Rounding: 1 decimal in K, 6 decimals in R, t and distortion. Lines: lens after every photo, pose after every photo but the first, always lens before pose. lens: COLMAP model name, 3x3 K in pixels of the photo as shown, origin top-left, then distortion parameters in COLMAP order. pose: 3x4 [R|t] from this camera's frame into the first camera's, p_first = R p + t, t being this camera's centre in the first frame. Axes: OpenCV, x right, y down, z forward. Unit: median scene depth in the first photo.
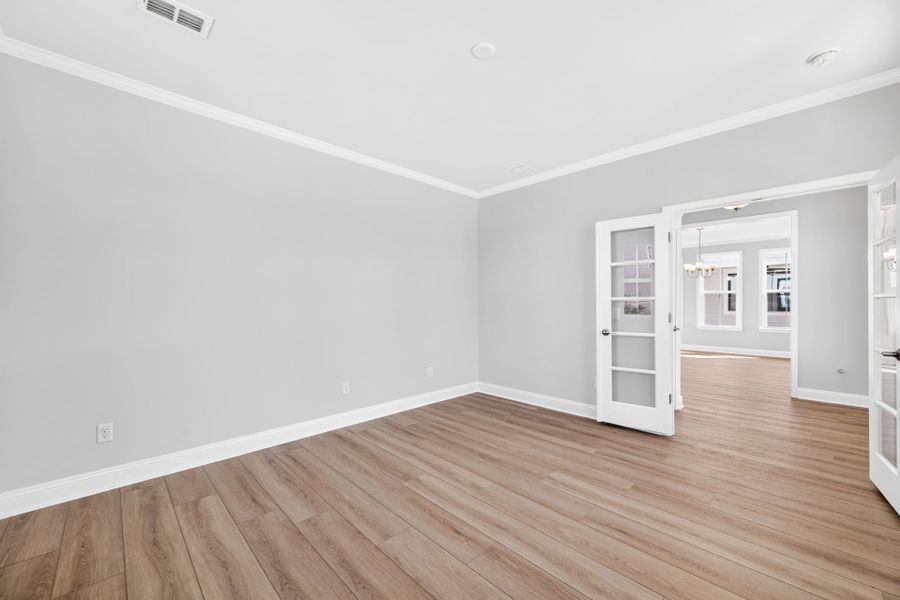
lens RADIAL K [[354.0, 0, 451.7], [0, 354.0, 303.9], [0, 0, 1]] dist [-0.002416, -0.000158]
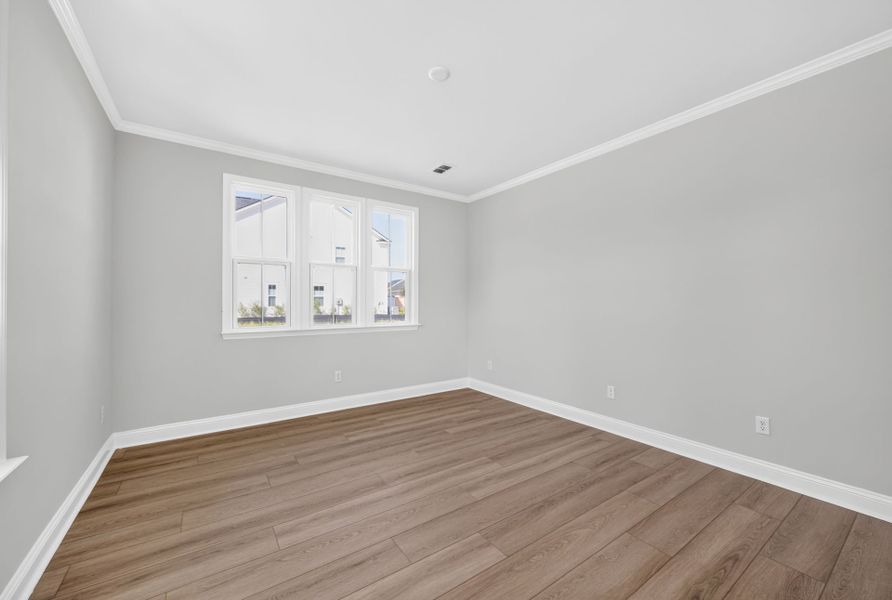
lens RADIAL K [[354.4, 0, 446.0], [0, 354.4, 300.0], [0, 0, 1]] dist [-0.000531, -0.000130]
pose [[-0.155527, 0.002203, -0.987829, 0.973287], [-0.007093, 0.999969, 0.003347, -0.005634], [0.987806, 0.007527, -0.155506, 1.001013]]
